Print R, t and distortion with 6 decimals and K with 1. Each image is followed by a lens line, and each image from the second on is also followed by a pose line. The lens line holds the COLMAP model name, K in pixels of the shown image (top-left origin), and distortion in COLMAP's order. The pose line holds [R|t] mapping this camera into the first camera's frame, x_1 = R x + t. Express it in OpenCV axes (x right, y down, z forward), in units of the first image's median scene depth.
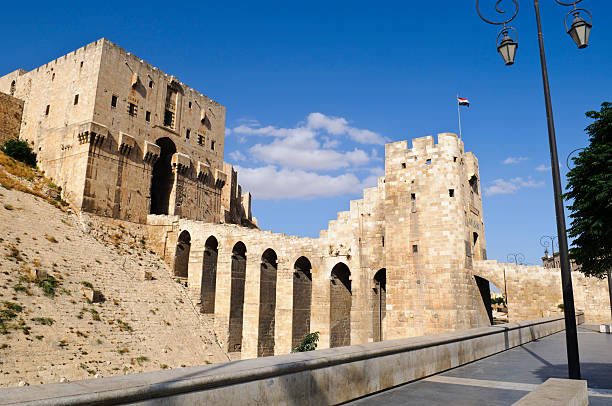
lens RADIAL K [[458.1, 0, 306.0], [0, 458.1, 203.0], [0, 0, 1]] dist [-0.010670, -0.053611]
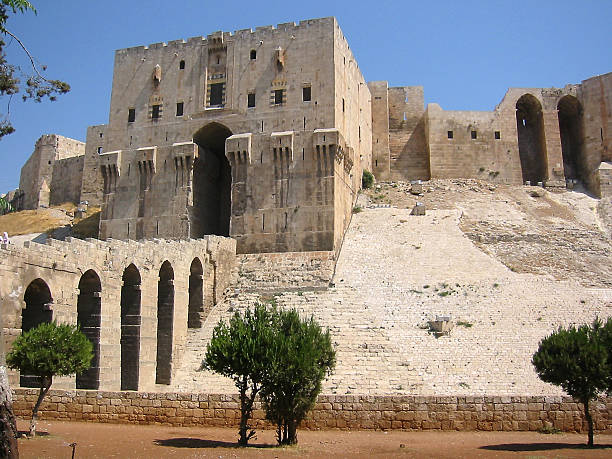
lens RADIAL K [[687.2, 0, 306.0], [0, 687.2, 229.5], [0, 0, 1]] dist [-0.073184, -0.220412]
pose [[0.228918, -0.216898, -0.948974, 0.919713], [0.211894, 0.962588, -0.168895, 0.292741], [0.950104, -0.162419, 0.266313, 1.179383]]
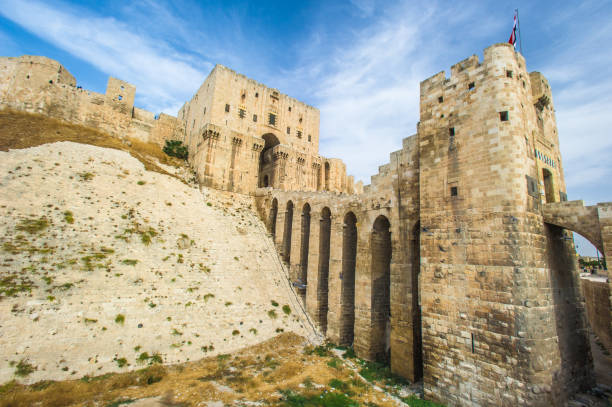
lens RADIAL K [[285.2, 0, 306.0], [0, 285.2, 203.5], [0, 0, 1]] dist [0.019119, -0.006448]
pose [[0.926355, -0.037888, -0.374741, 0.149188], [0.047217, 0.998761, 0.015742, 0.082049], [0.373680, -0.032277, 0.926996, 0.338415]]
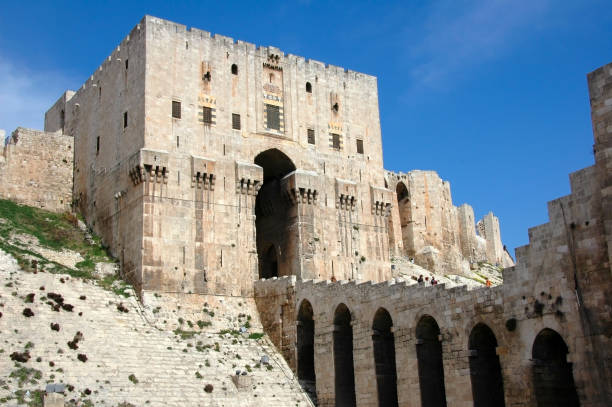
lens RADIAL K [[783.7, 0, 305.6], [0, 783.7, 210.1], [0, 0, 1]] dist [0.018225, 0.462539]
pose [[0.897881, -0.167687, -0.407050, 0.199055], [0.150825, 0.985830, -0.073427, 0.025629], [0.413595, 0.004536, 0.910450, 0.108534]]
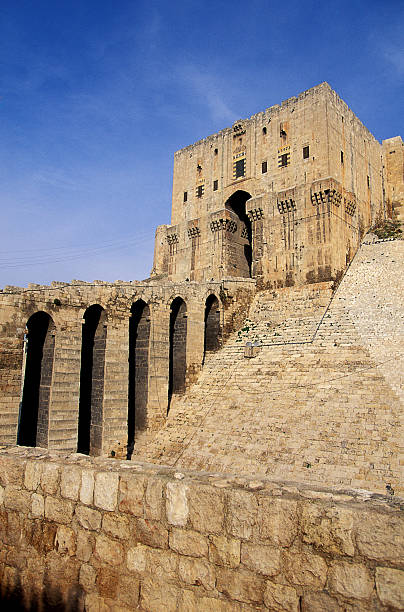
lens RADIAL K [[458.1, 0, 190.8], [0, 458.1, 293.1], [0, 0, 1]] dist [-0.010670, -0.053611]
pose [[-0.227820, -0.217119, -0.949188, 0.697138], [0.186085, 0.947147, -0.261315, 0.349430], [0.955756, -0.236163, -0.175377, 1.440626]]
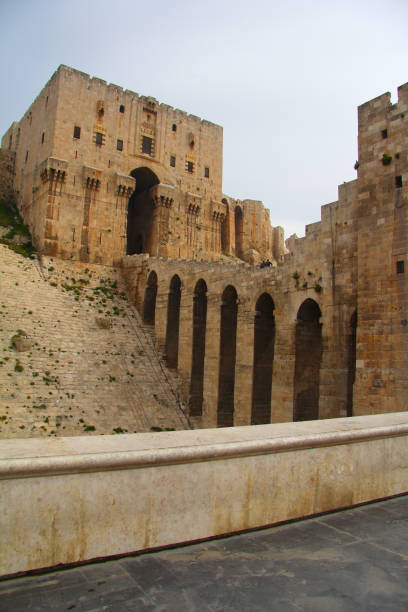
lens RADIAL K [[476.1, 0, 204.0], [0, 476.1, 306.0], [0, 0, 1]] dist [-0.168140, 0.146554]
pose [[0.921574, -0.026734, -0.387280, 0.191167], [0.066404, 0.993778, 0.089415, 0.064374], [0.382480, -0.108120, 0.917616, 0.282289]]
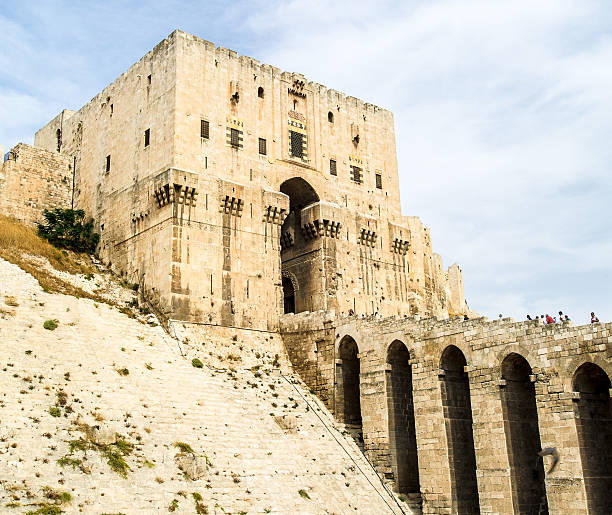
lens RADIAL K [[777.3, 0, 284.7], [0, 777.3, 218.3], [0, 0, 1]] dist [0.033480, -0.049206]
pose [[0.934444, -0.147088, -0.324315, -0.015924], [0.114284, 0.986405, -0.118083, 0.027765], [0.337274, 0.073278, 0.938550, 0.119236]]
